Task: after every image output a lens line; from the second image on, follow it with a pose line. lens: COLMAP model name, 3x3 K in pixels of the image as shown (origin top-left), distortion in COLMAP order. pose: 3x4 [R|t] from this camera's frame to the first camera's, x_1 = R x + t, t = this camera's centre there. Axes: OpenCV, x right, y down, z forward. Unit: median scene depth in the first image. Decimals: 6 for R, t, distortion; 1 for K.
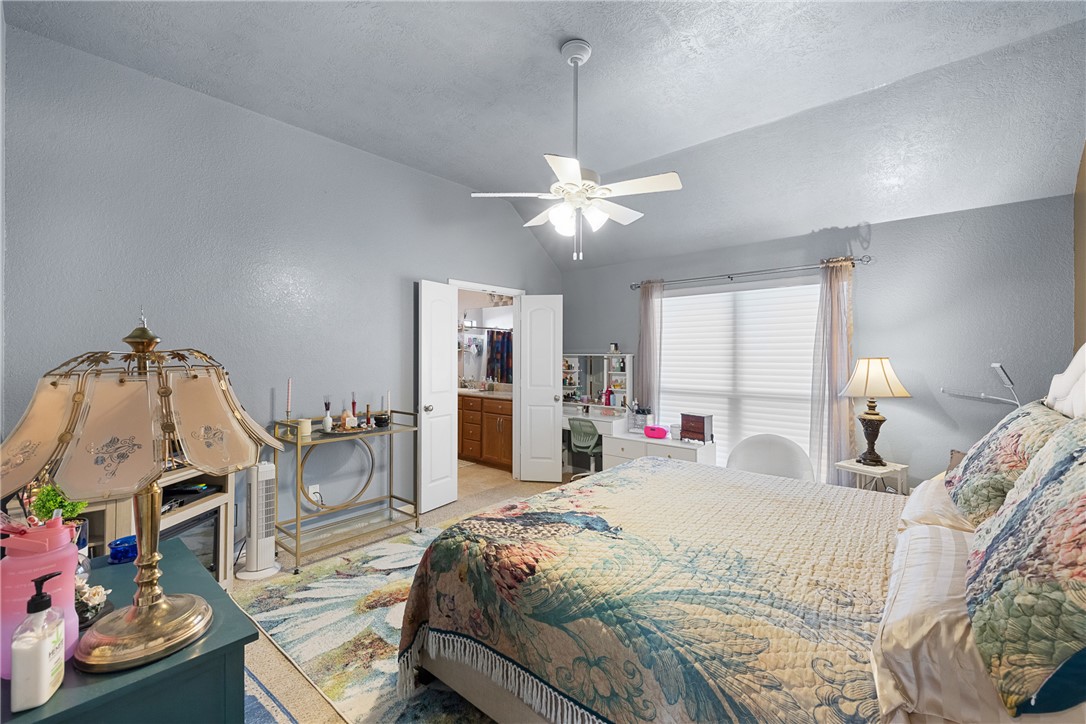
lens RADIAL K [[463.8, 0, 543.7], [0, 463.8, 360.3], [0, 0, 1]] dist [-0.003449, -0.000368]
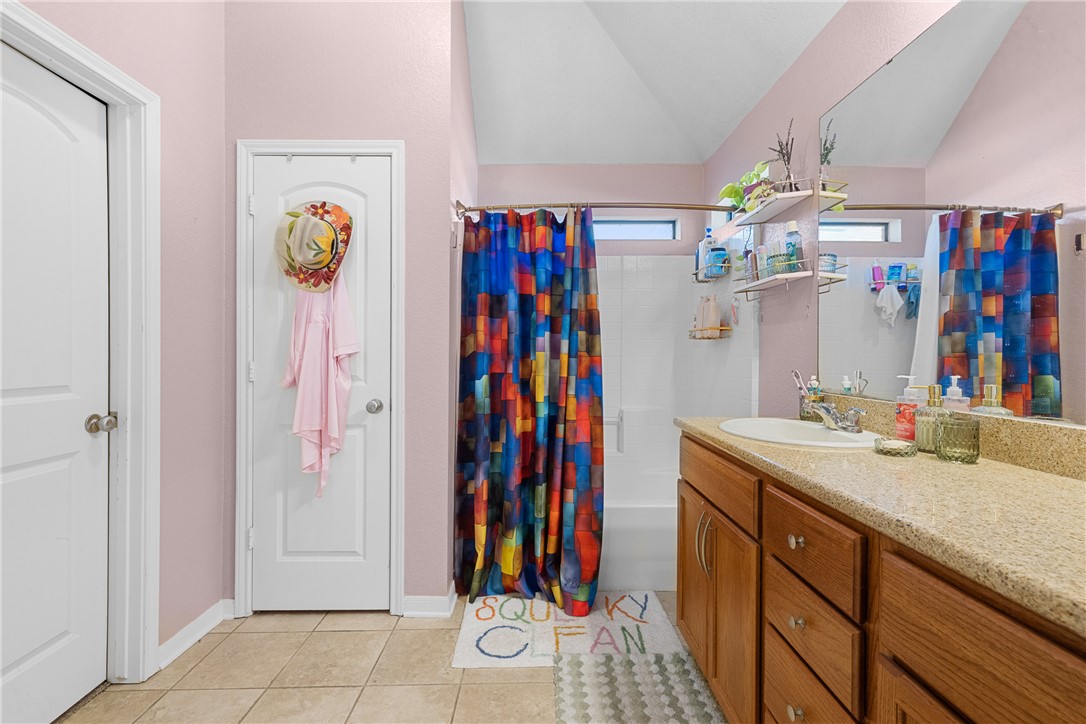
lens RADIAL K [[463.8, 0, 545.5], [0, 463.8, 357.6], [0, 0, 1]] dist [-0.003449, -0.000368]
pose [[0.667081, -0.005752, -0.744963, -0.070525], [0.004272, 0.999983, -0.003897, 0.022142], [0.744973, -0.000583, 0.667094, 0.620609]]
